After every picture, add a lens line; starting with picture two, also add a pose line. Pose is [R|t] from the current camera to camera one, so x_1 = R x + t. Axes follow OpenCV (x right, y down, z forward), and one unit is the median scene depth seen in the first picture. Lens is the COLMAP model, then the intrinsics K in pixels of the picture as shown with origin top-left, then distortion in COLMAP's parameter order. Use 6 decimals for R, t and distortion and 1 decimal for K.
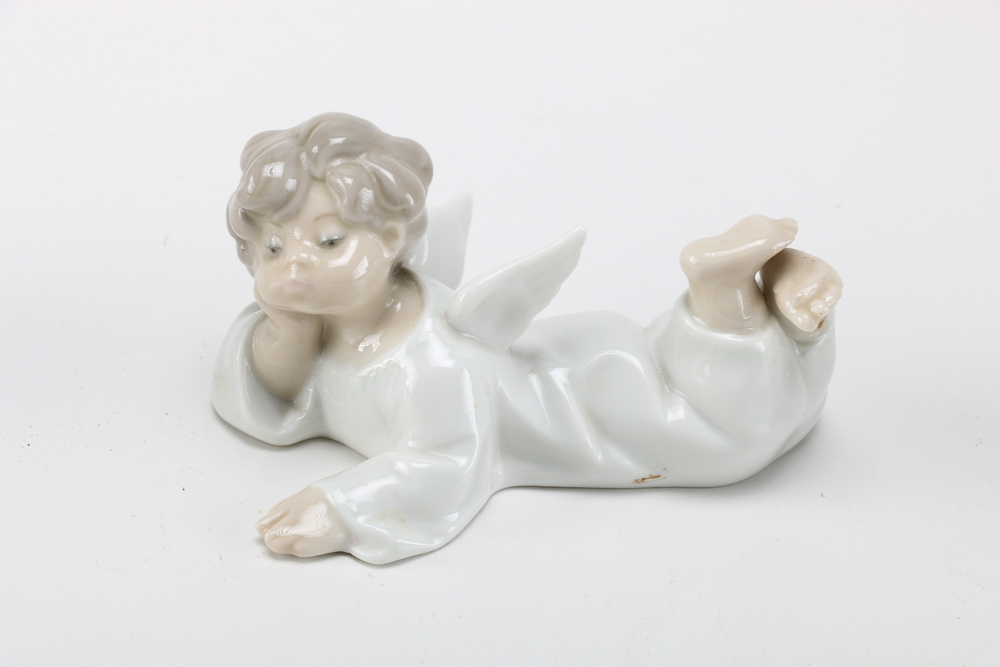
lens RADIAL K [[3197.2, 0, 499.9], [0, 3197.2, 333.3], [0, 0, 1]] dist [0.023069, 0.000000]
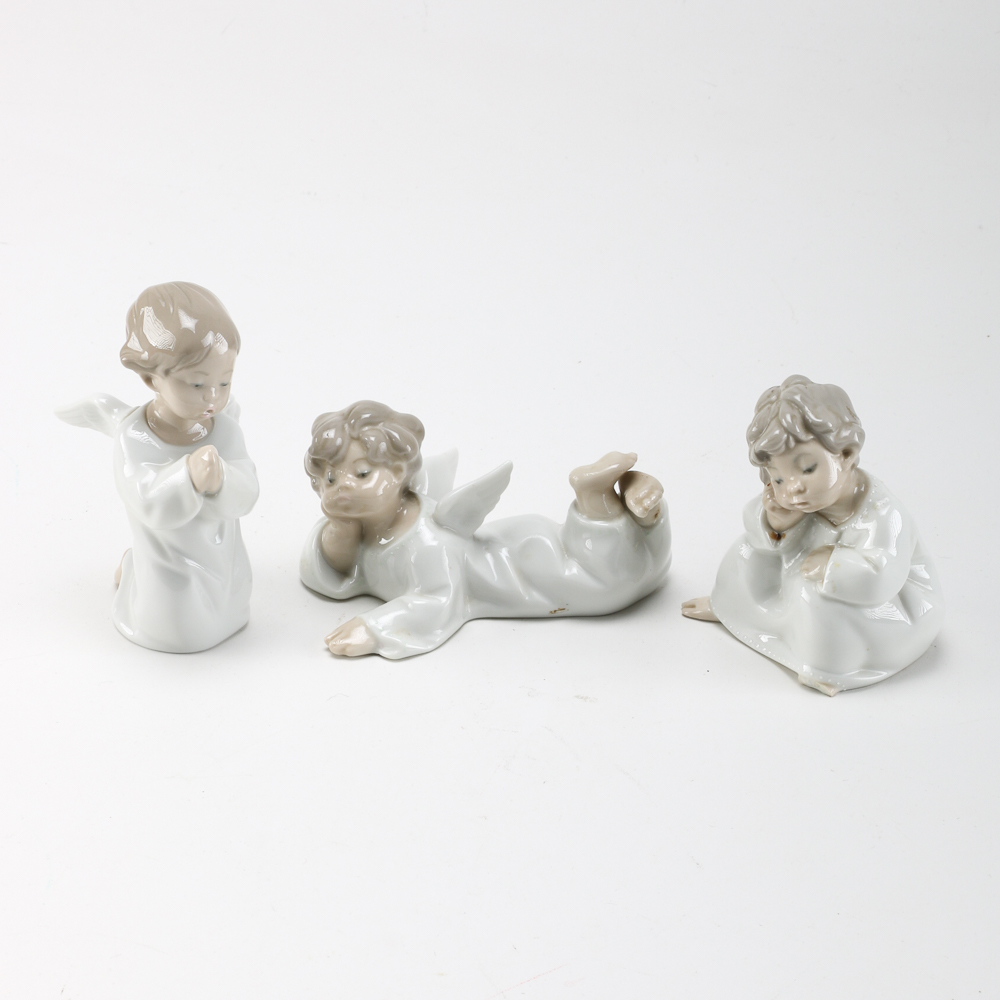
lens RADIAL K [[2931.6, 0, 500.0], [0, 2931.6, 500.4], [0, 0, 1]] dist [-0.064842, 0.000000]
pose [[0.998610, -0.032096, -0.041804, 0.084598], [0.030060, 0.998373, -0.048455, 0.062886], [0.043291, 0.047131, 0.997950, -0.560044]]
